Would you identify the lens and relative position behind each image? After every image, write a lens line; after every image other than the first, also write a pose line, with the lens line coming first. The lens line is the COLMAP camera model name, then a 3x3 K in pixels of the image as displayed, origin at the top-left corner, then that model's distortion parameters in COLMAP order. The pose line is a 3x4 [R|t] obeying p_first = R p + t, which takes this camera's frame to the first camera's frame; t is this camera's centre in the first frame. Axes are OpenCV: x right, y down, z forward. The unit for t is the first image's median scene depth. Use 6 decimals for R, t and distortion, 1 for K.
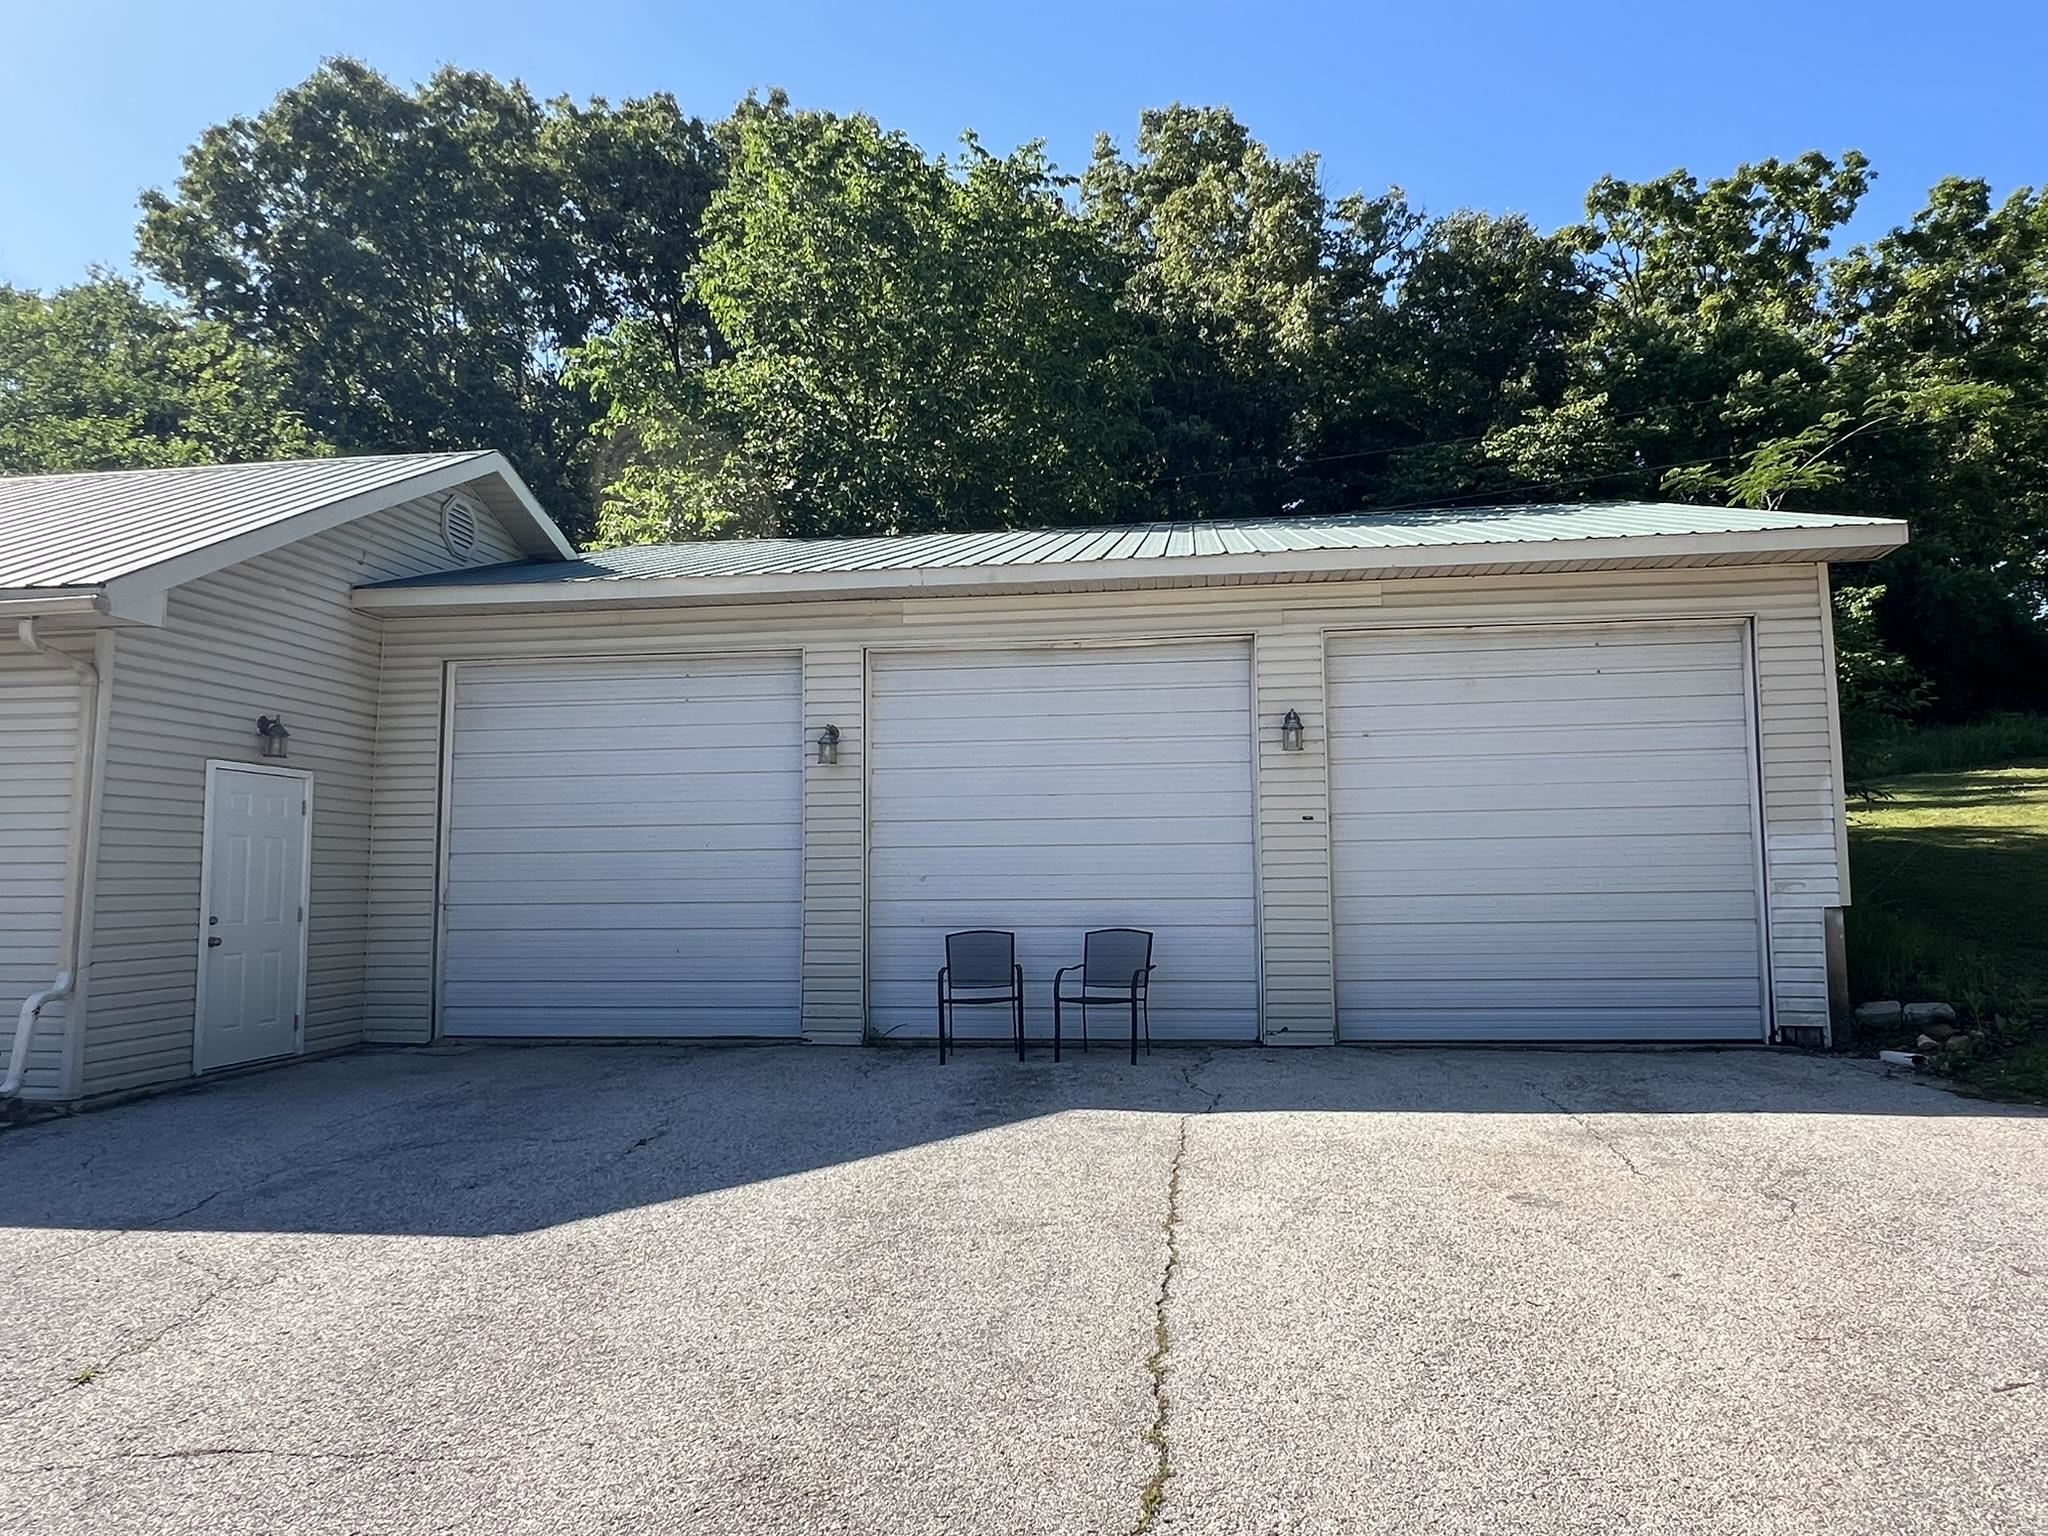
lens RADIAL K [[1271.0, 0, 1029.4], [0, 1271.0, 768.2], [0, 0, 1]] dist [-0.004491, -0.002225]
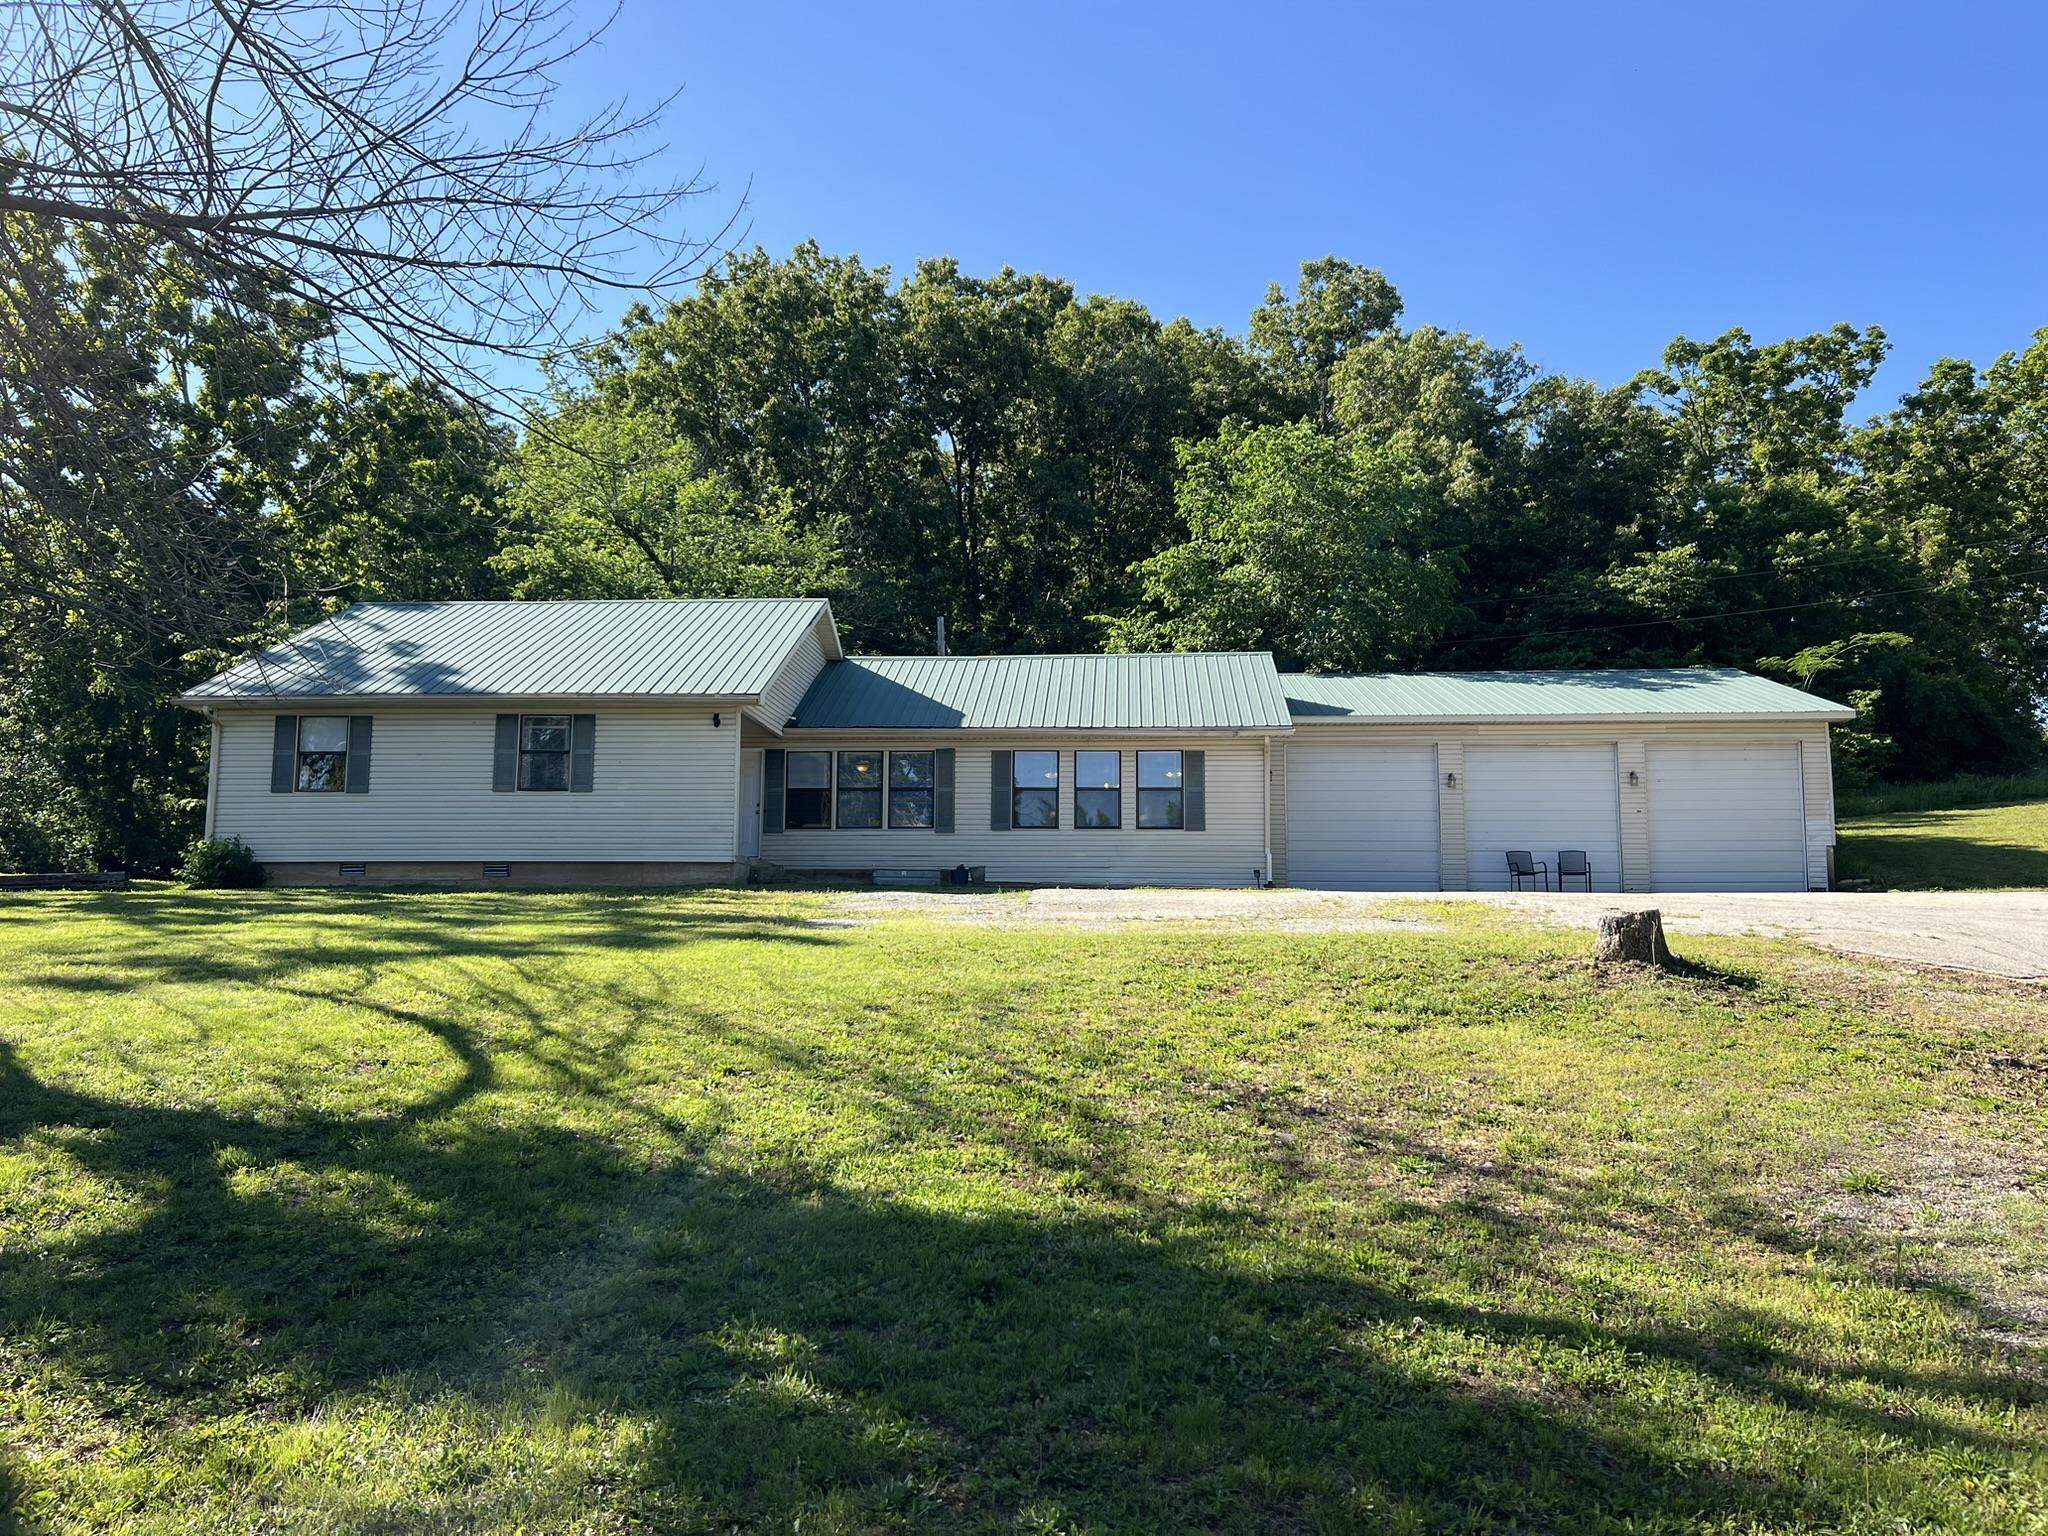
lens RADIAL K [[1538.8, 0, 1020.8], [0, 1538.8, 766.4], [0, 0, 1]] dist [0.011140, 0.004774]
pose [[0.998200, 0.019625, 0.056666, -0.330979], [-0.017792, 0.999308, -0.032679, 0.019254], [-0.057268, 0.031612, 0.997858, -0.568748]]
